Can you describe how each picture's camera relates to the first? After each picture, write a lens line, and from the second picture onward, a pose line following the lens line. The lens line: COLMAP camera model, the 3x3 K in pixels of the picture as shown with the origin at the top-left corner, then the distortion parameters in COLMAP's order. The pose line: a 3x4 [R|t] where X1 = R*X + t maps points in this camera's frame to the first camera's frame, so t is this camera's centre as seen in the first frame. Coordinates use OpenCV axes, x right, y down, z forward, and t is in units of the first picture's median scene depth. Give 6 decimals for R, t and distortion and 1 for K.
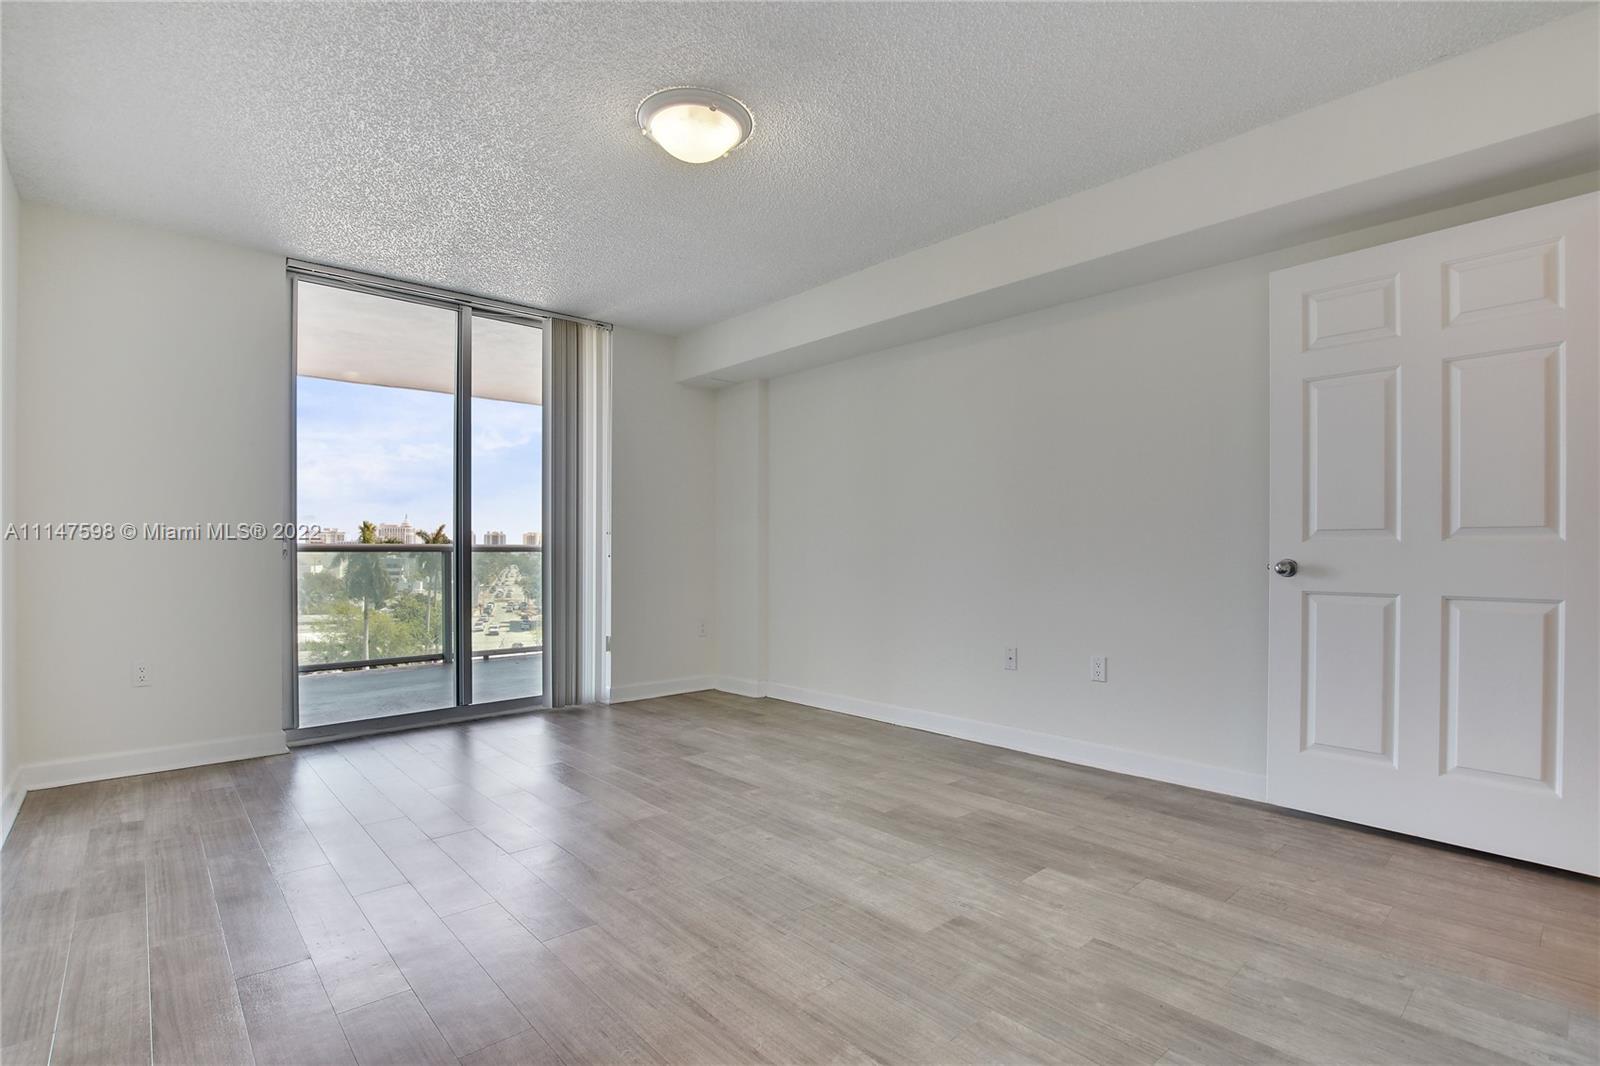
lens RADIAL K [[749.2, 0, 789.4], [0, 749.2, 553.1], [0, 0, 1]] dist [-0.032778, 0.001131]
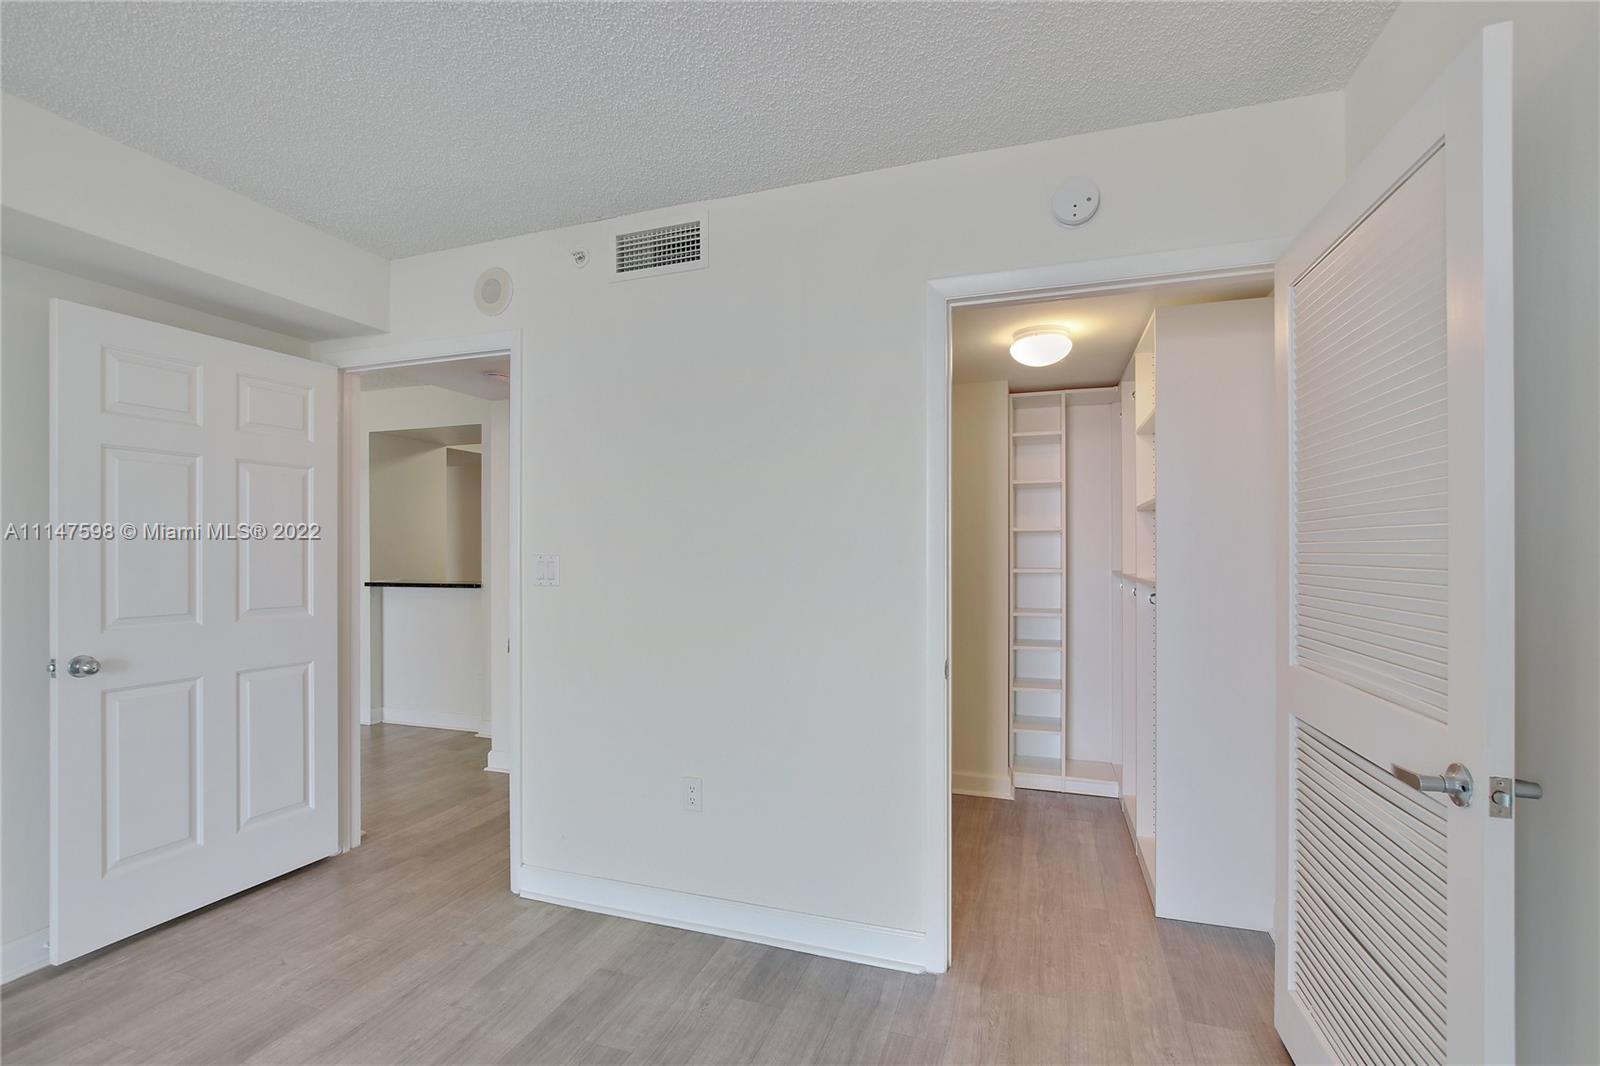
lens RADIAL K [[736.6, 0, 797.2], [0, 736.6, 541.9], [0, 0, 1]] dist [-0.013286, 0.003776]
pose [[-0.494844, 0.011209, 0.868909, -0.435407], [0.000784, 0.999922, -0.012452, -0.107490], [-0.868981, -0.005481, -0.494814, 0.696025]]
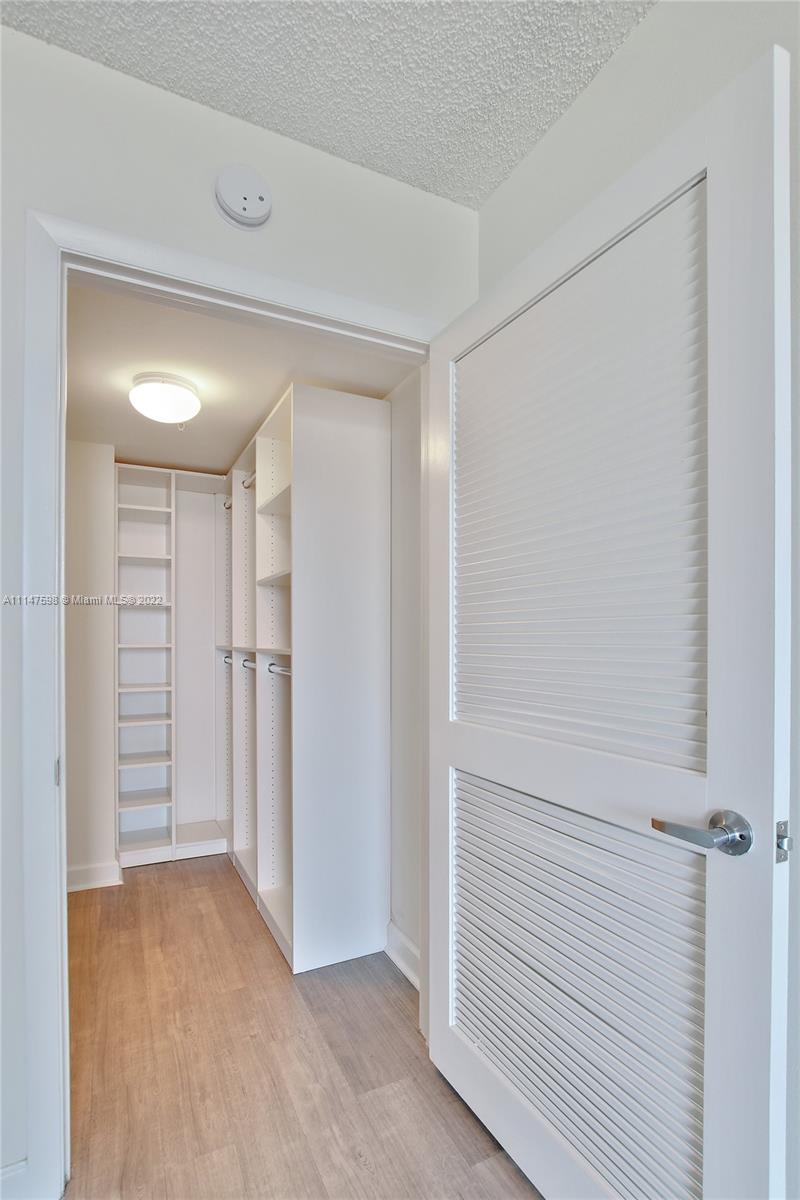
lens RADIAL K [[546.6, 0, 420.5], [0, 546.6, 643.5], [0, 0, 1]] dist [-0.011317, 0.001045]
pose [[-0.977057, -0.001030, 0.212977, -0.167000], [0.000680, 0.999968, 0.007954, -0.081988], [-0.212978, 0.007917, -0.977025, 0.498742]]
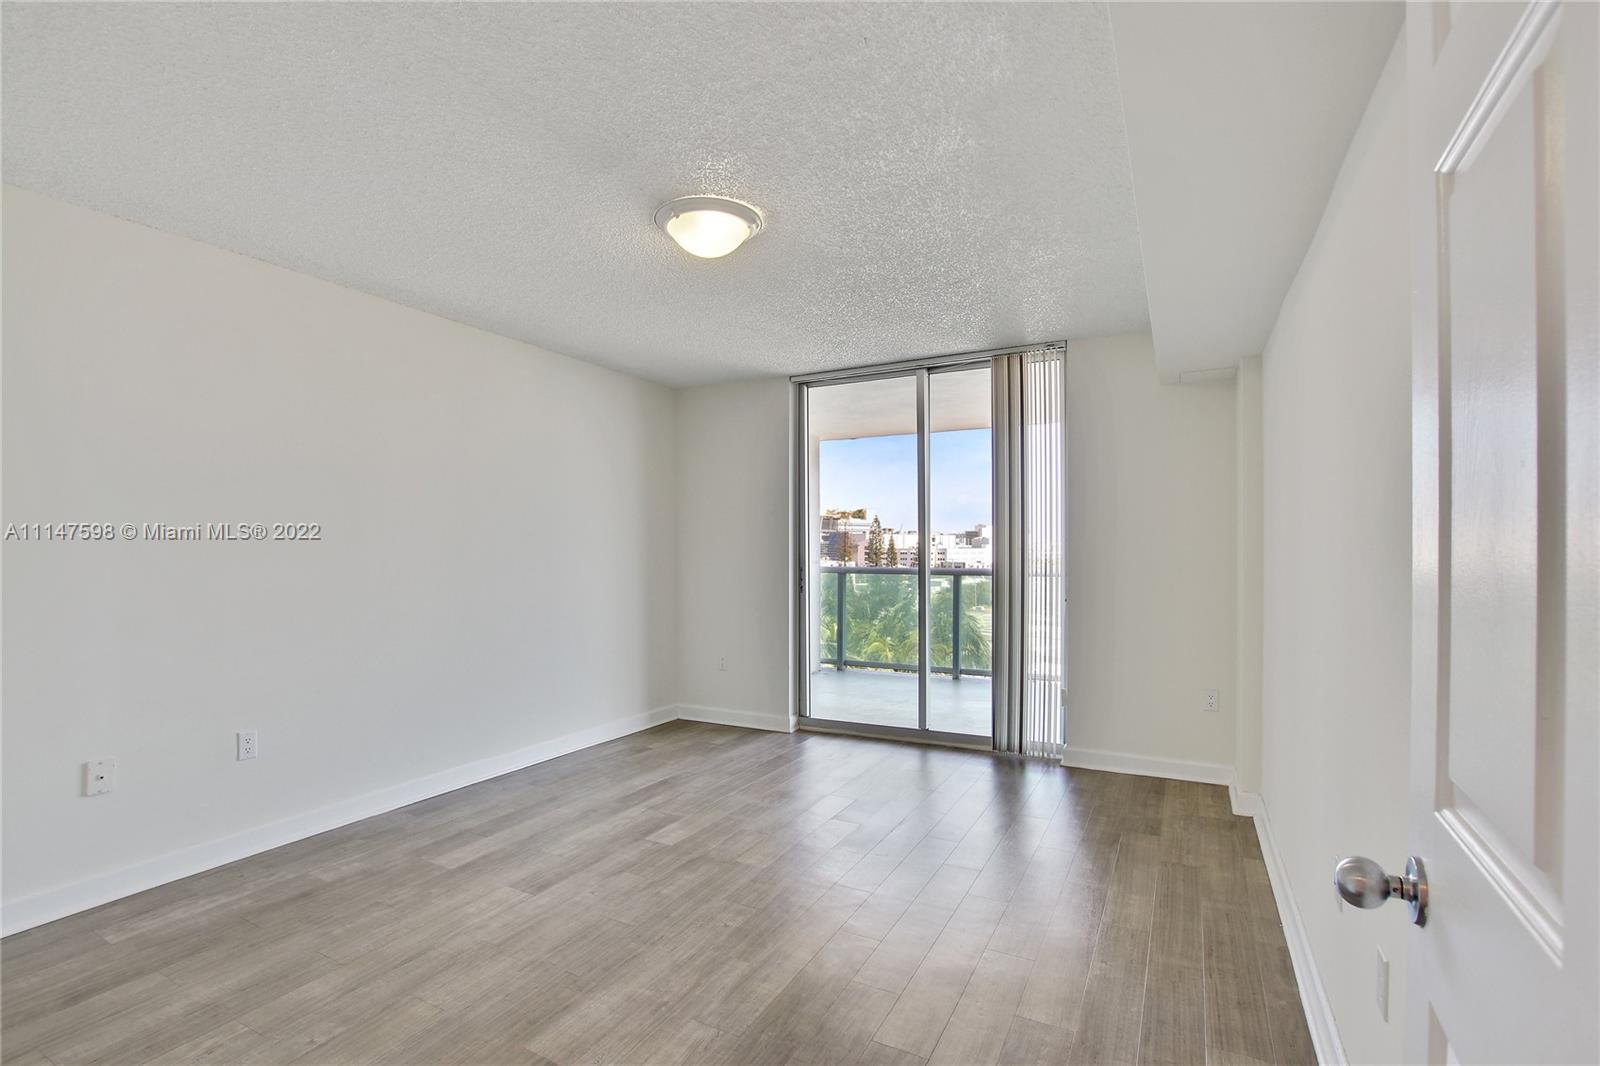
lens RADIAL K [[742.2, 0, 792.4], [0, 742.2, 541.5], [0, 0, 1]] dist [-0.028496, 0.000821]
pose [[0.339772, -0.008990, -0.940465, 0.831271], [0.001608, 0.999958, -0.008977, -0.101522], [0.940507, 0.001538, 0.339772, 0.685691]]
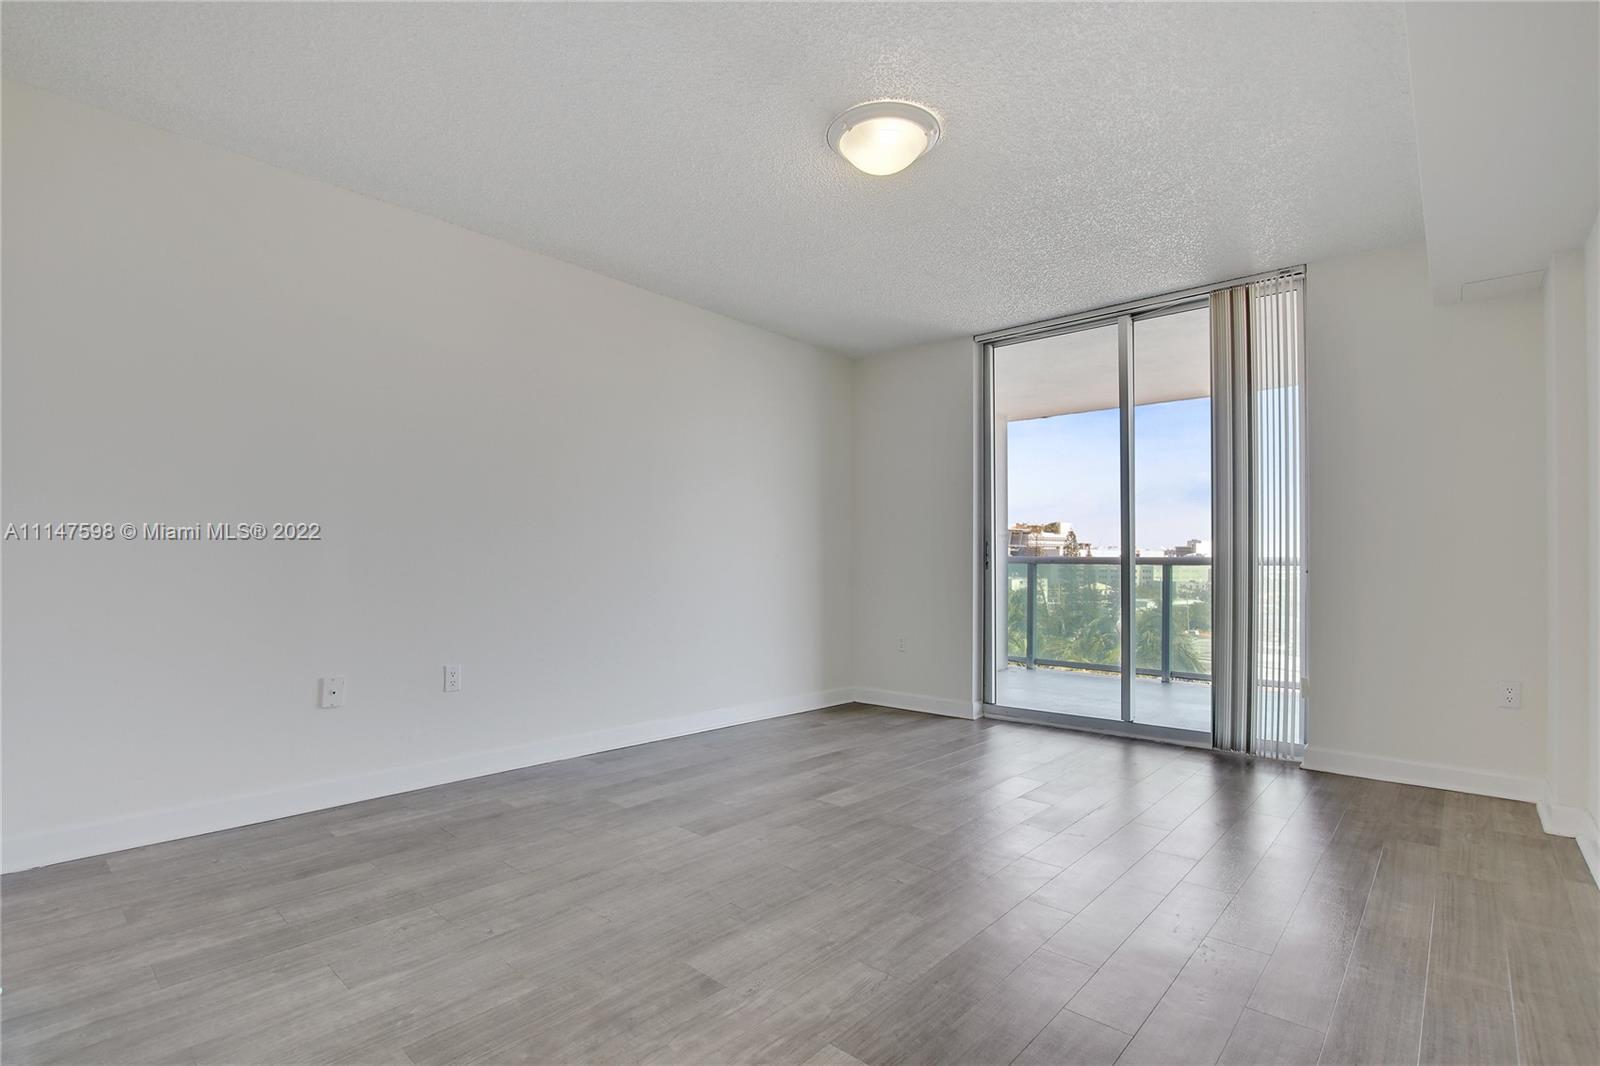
lens RADIAL K [[762.2, 0, 787.0], [0, 762.2, 546.7], [0, 0, 1]] dist [-0.036864, 0.006300]
pose [[0.099948, -0.020682, -0.994778, 0.797066], [-0.006183, 0.999752, -0.021407, -0.001103], [0.994973, 0.008290, 0.099795, 0.702158]]
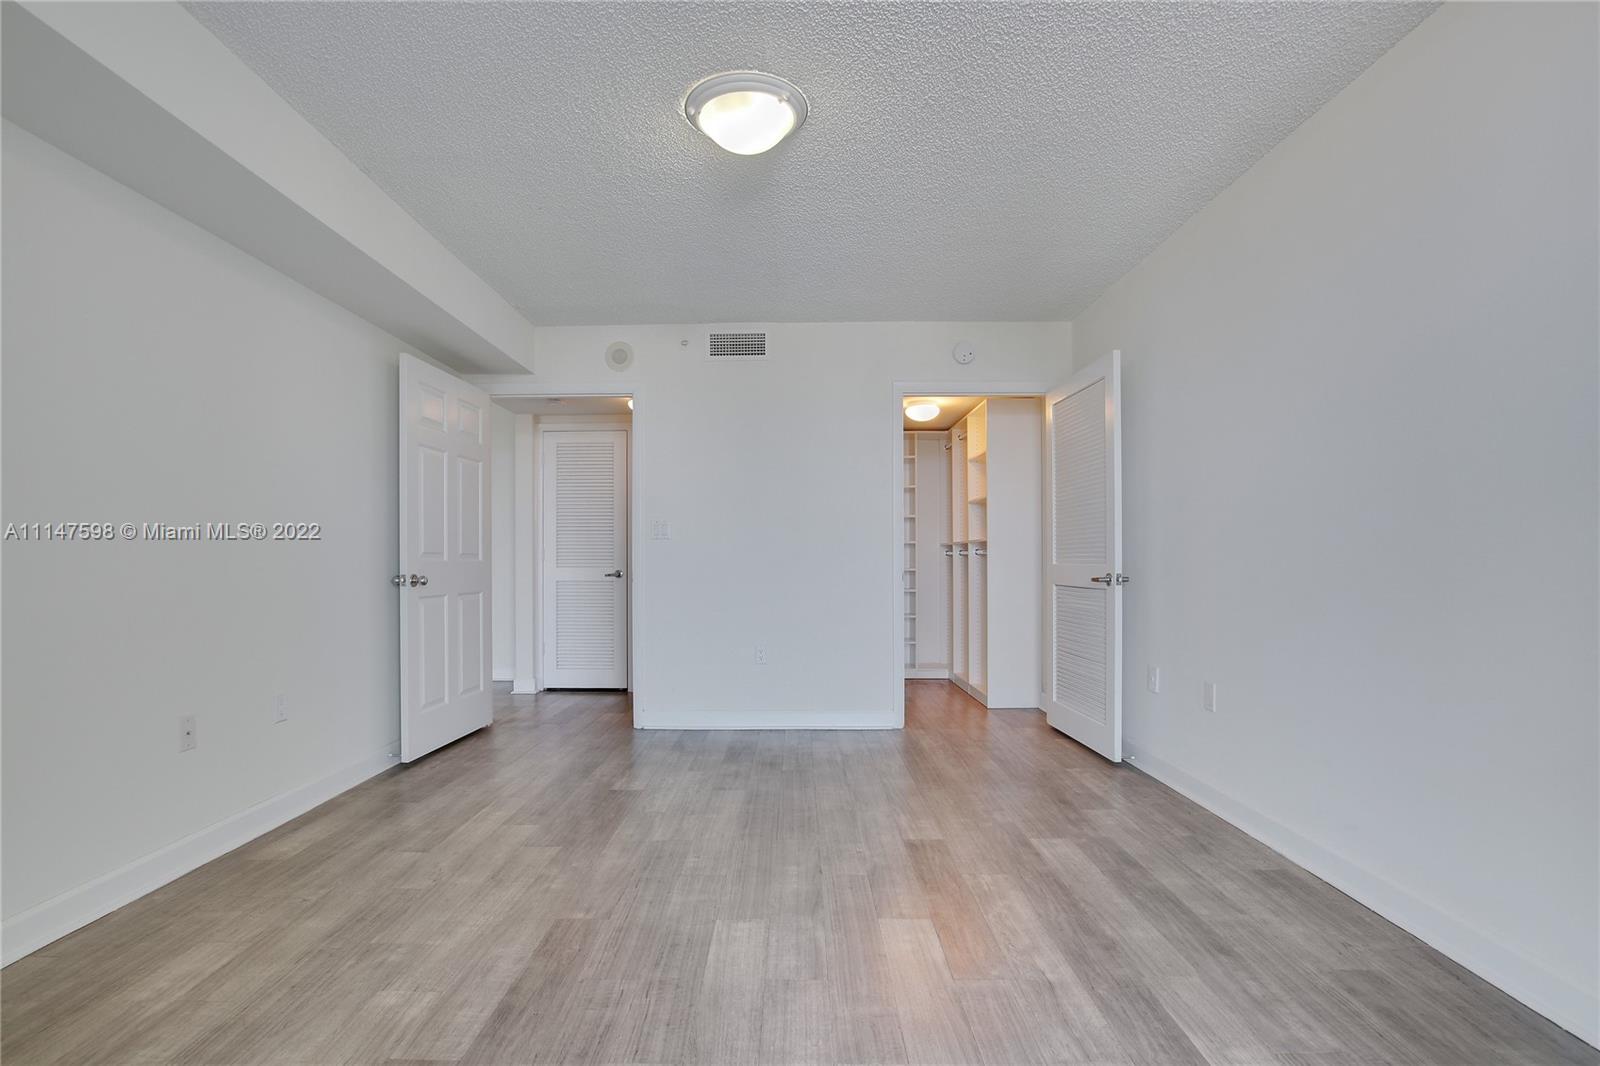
lens RADIAL K [[742.2, 0, 792.4], [0, 742.2, 541.5], [0, 0, 1]] dist [-0.028496, 0.000821]
pose [[-0.738160, 0.018498, 0.674372, -0.728031], [0.002167, 0.999684, -0.025050, -0.014928], [-0.674622, -0.017030, -0.737967, 1.505727]]
